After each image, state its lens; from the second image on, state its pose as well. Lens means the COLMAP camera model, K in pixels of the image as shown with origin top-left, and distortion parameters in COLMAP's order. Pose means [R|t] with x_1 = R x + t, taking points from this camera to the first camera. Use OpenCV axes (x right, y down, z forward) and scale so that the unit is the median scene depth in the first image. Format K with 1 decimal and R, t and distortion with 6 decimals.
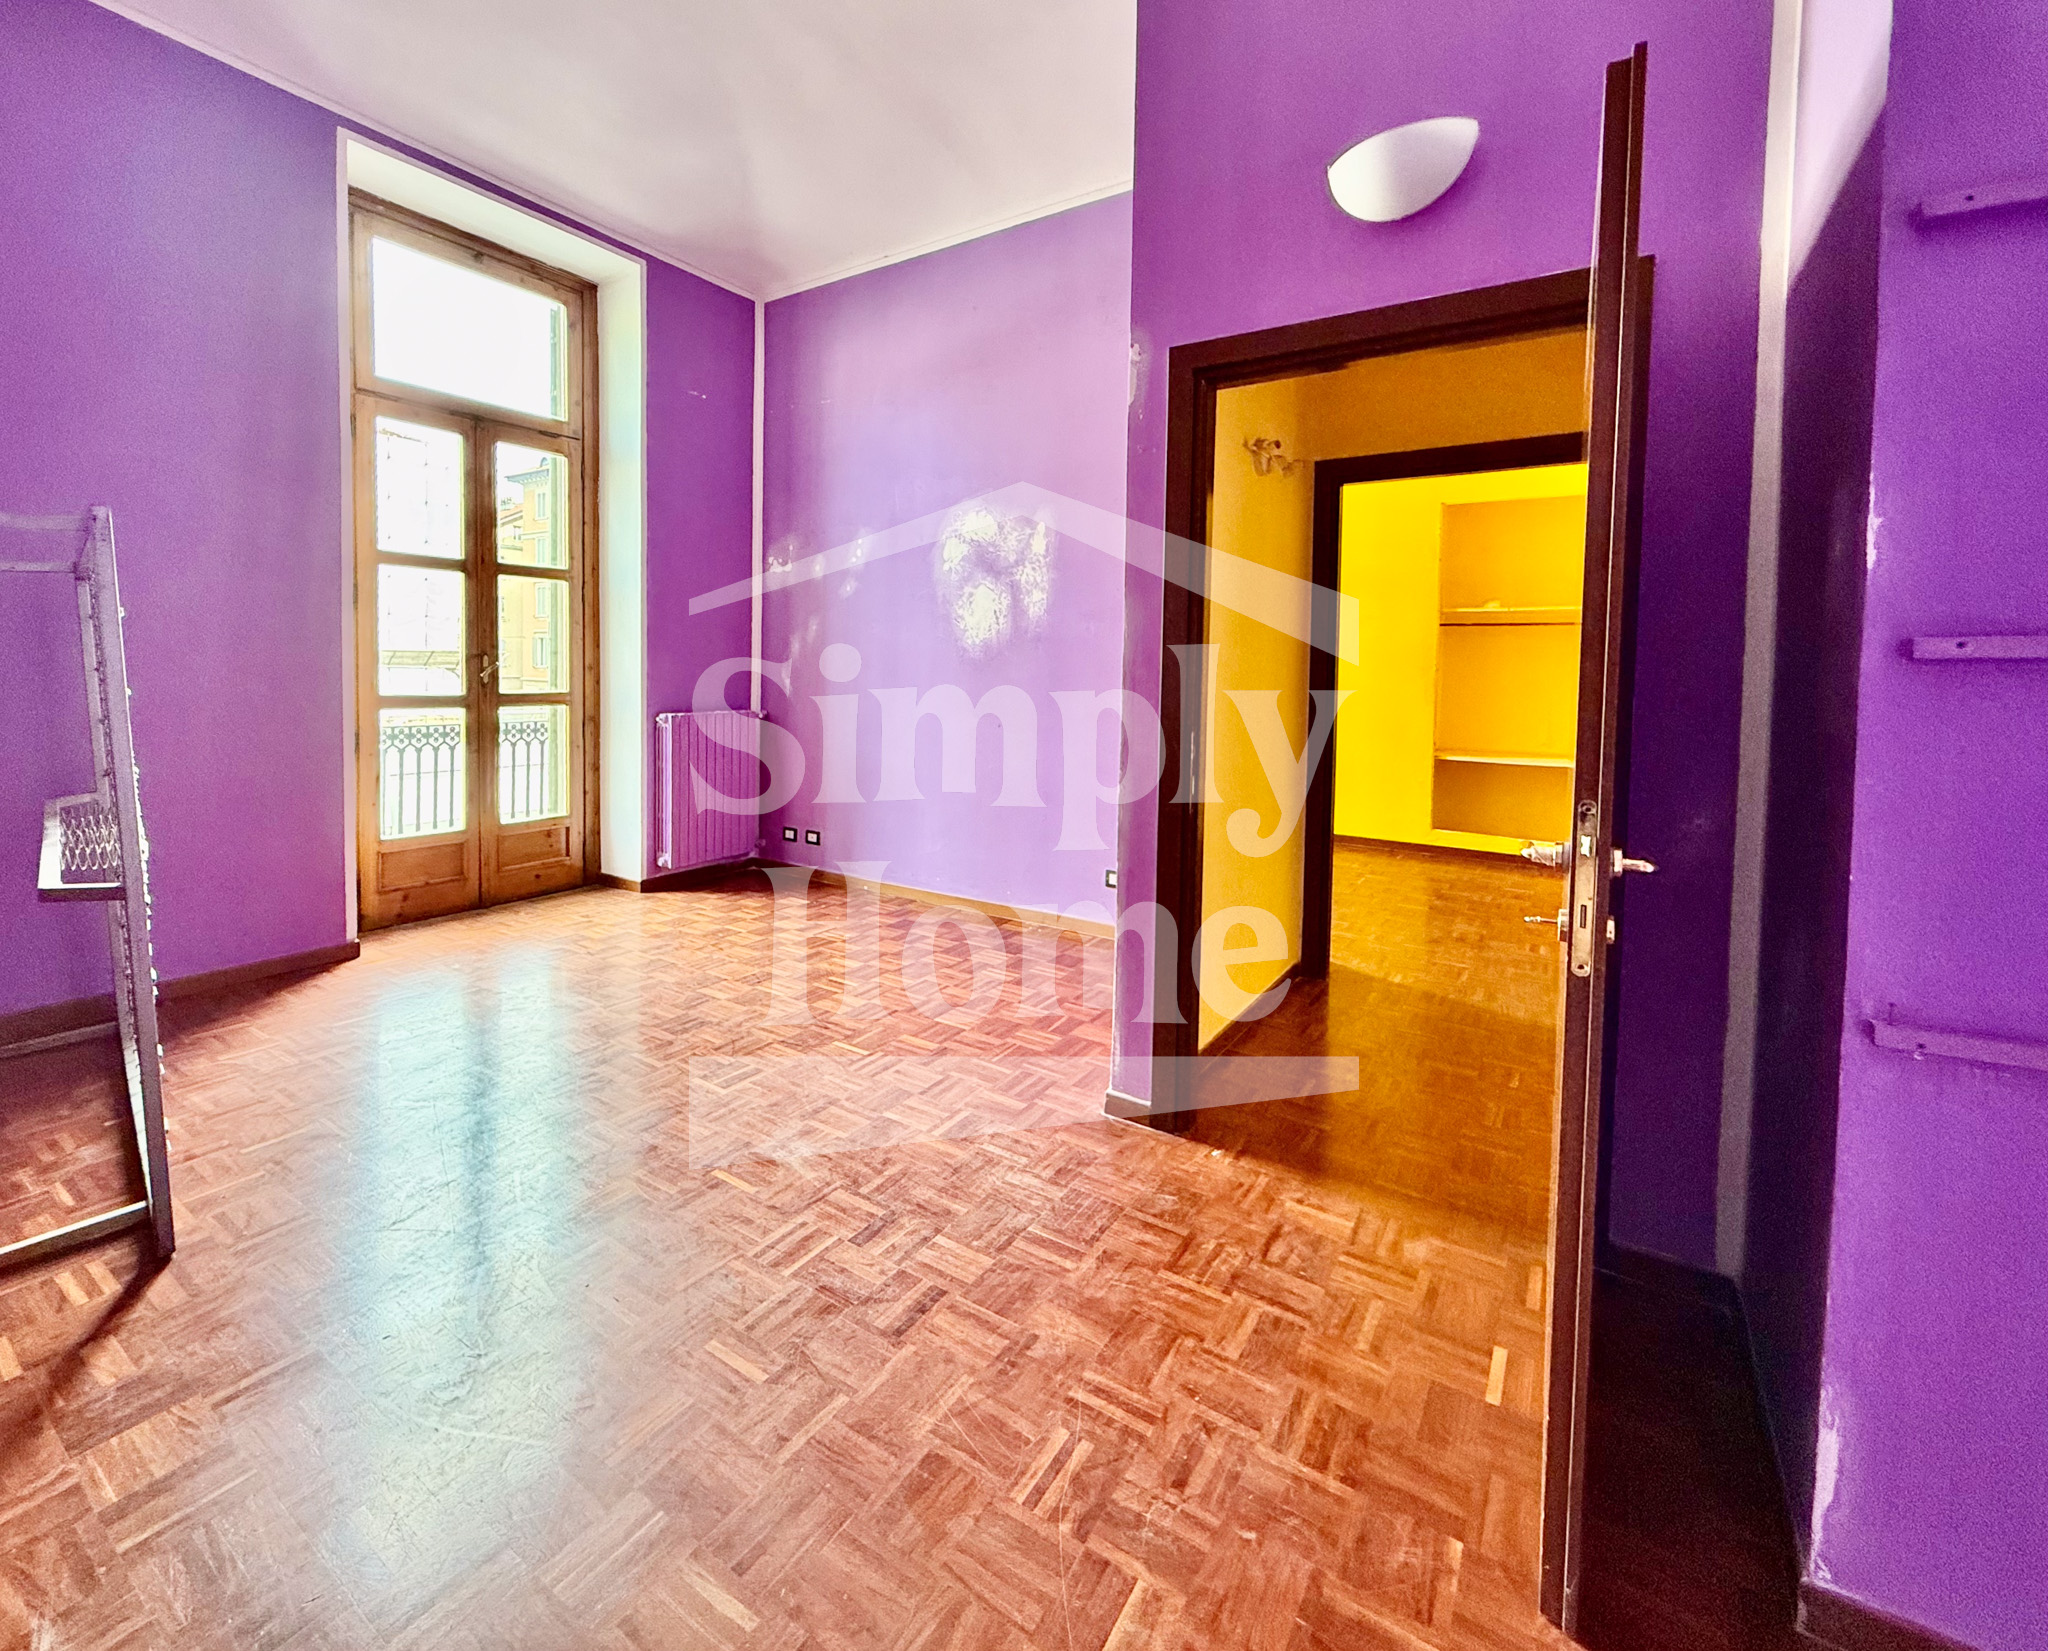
lens RADIAL K [[893.4, 0, 1001.8], [0, 893.4, 703.8], [0, 0, 1]] dist [0.003991, 0.000318]
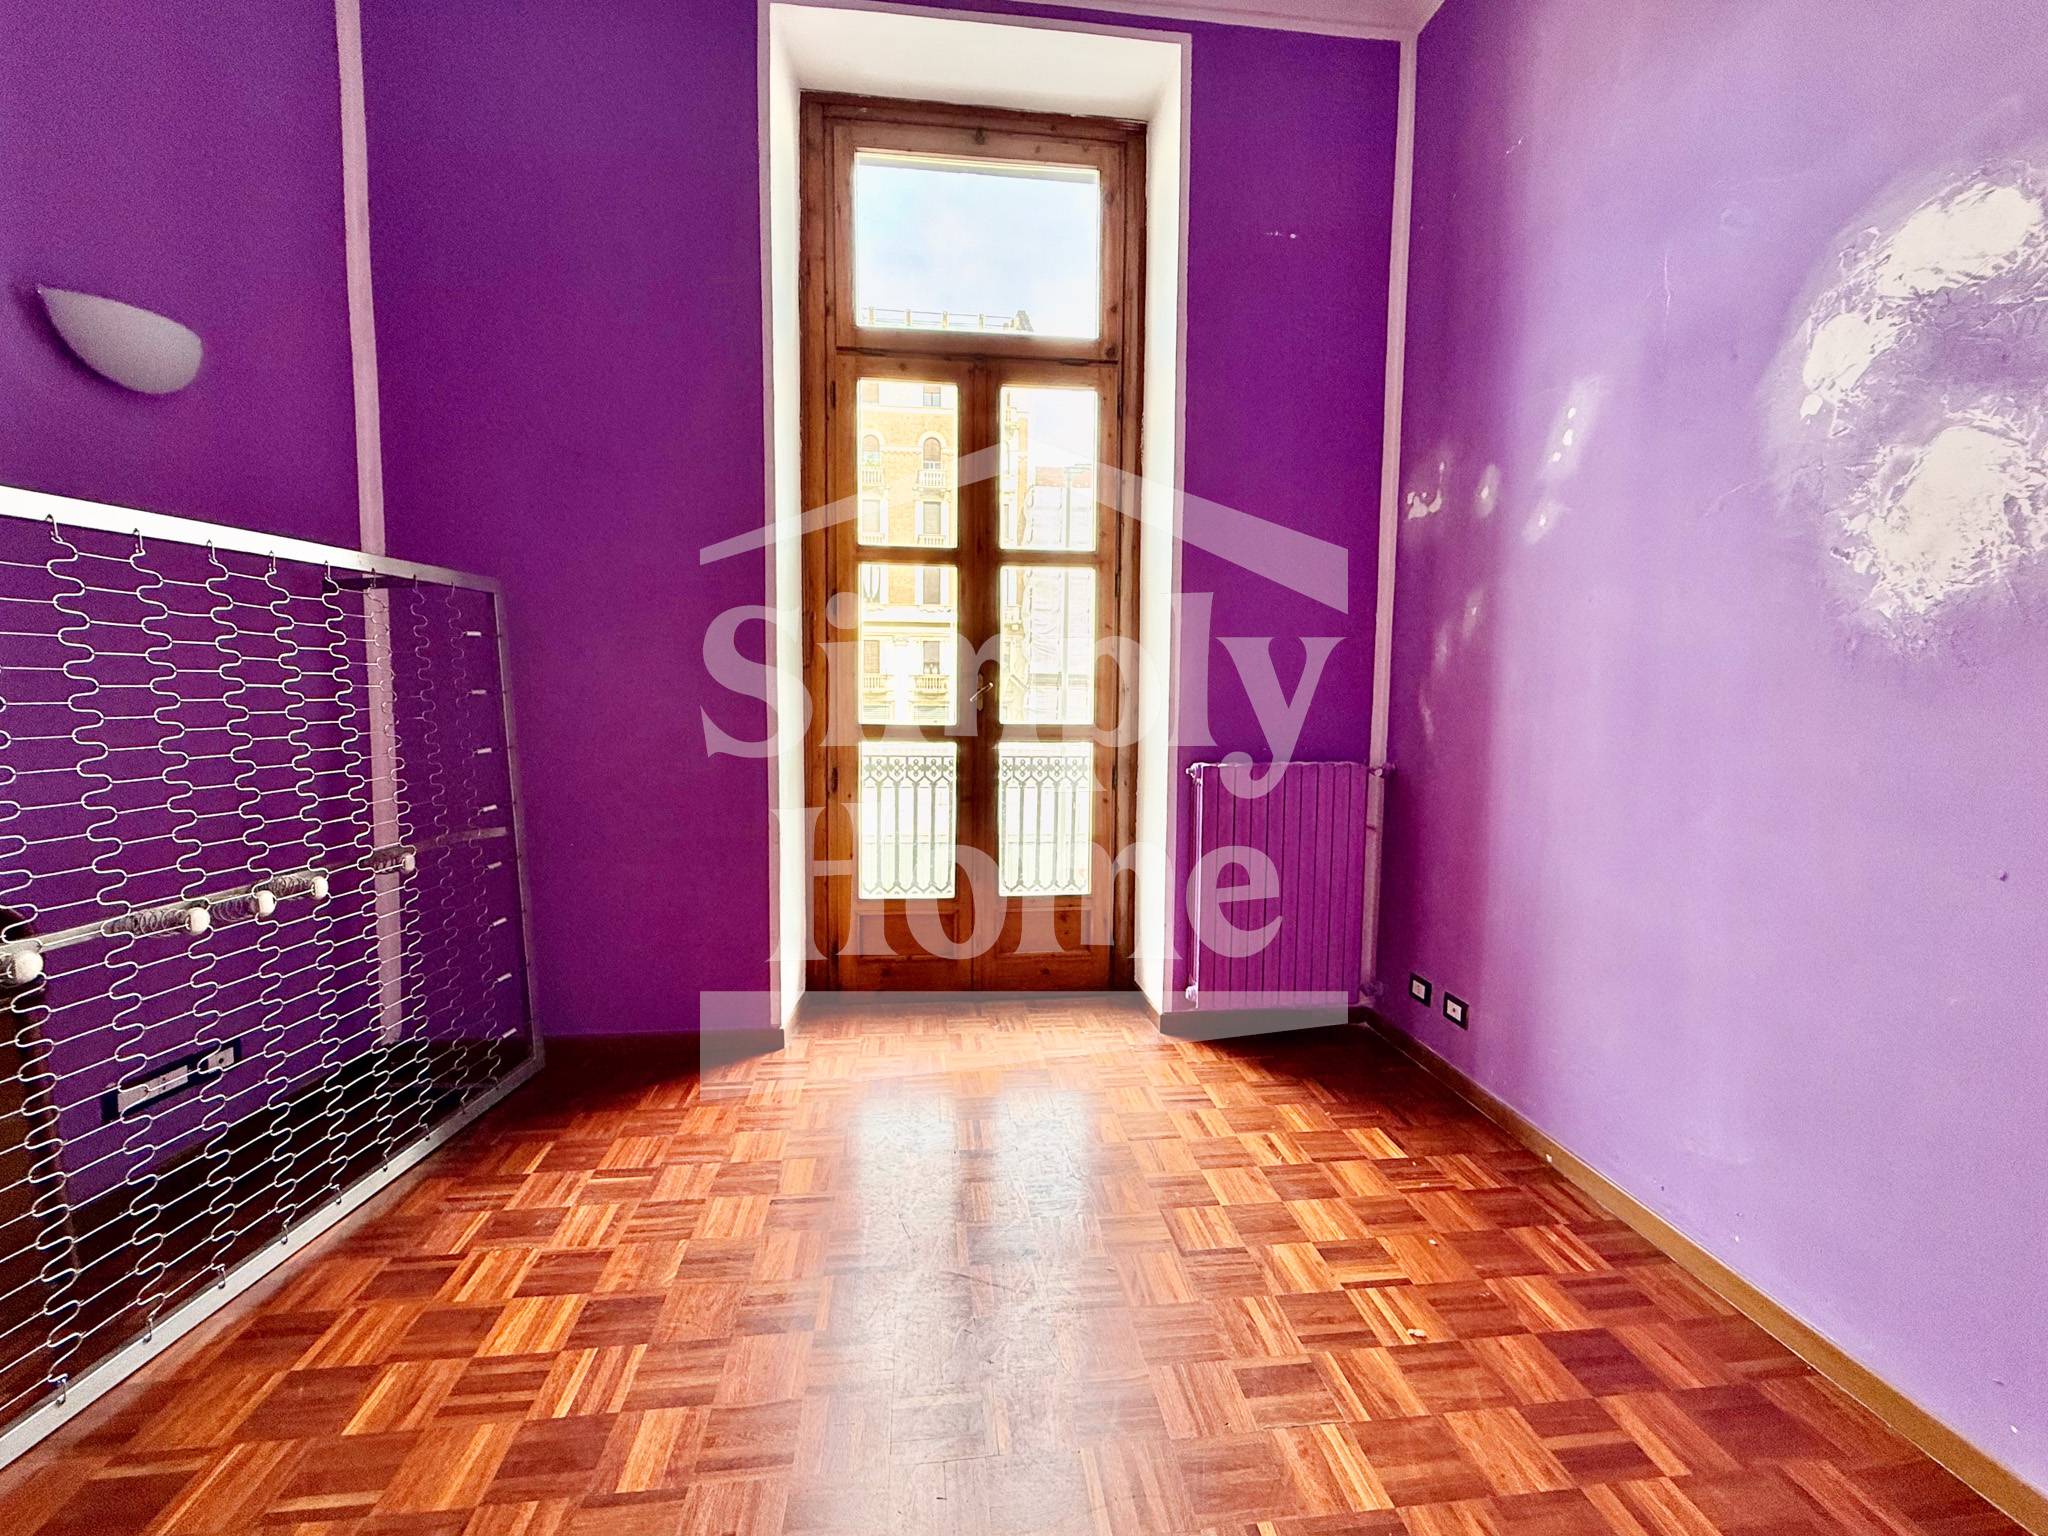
lens RADIAL K [[862.0, 0, 1013.1], [0, 862.0, 744.4], [0, 0, 1]] dist [-0.000495, 0.000729]
pose [[0.648840, 0.044881, -0.759600, -0.000705], [-0.028276, 0.998992, 0.034872, -0.021347], [0.760400, -0.001148, 0.649455, 0.564460]]
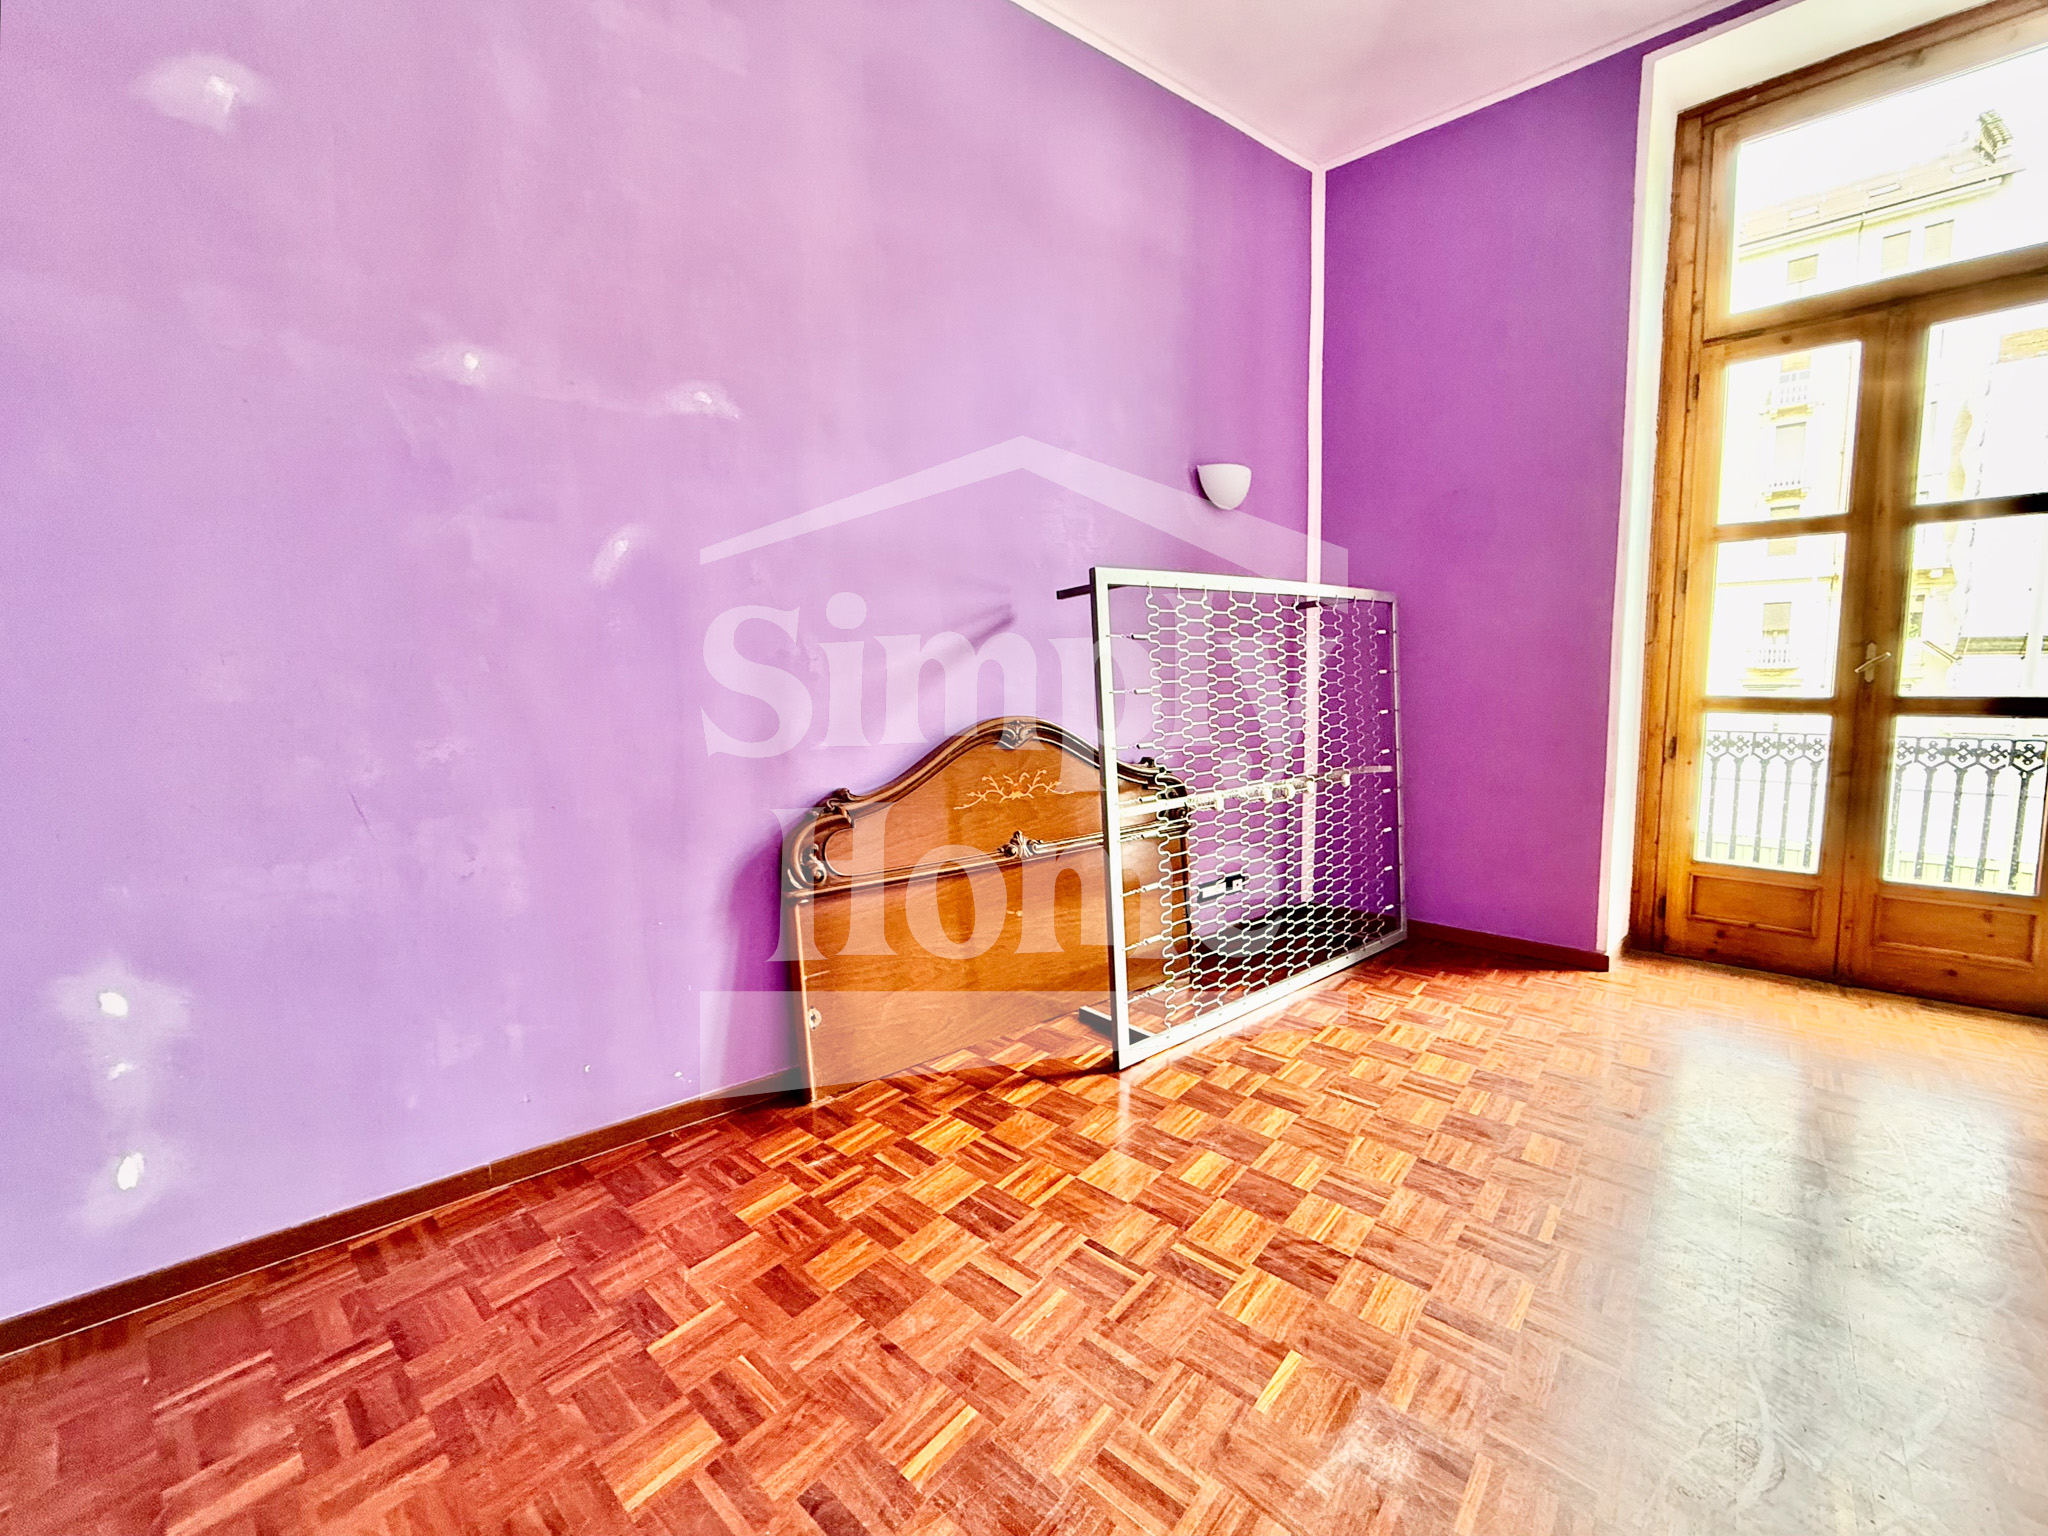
lens RADIAL K [[815.3, 0, 1041.1], [0, 815.3, 750.8], [0, 0, 1]] dist [0.007186, -0.001393]
pose [[-0.114504, 0.087468, -0.989565, 0.164313], [-0.022318, 0.995638, 0.090588, -0.013793], [0.993172, 0.032458, -0.112053, 0.427879]]
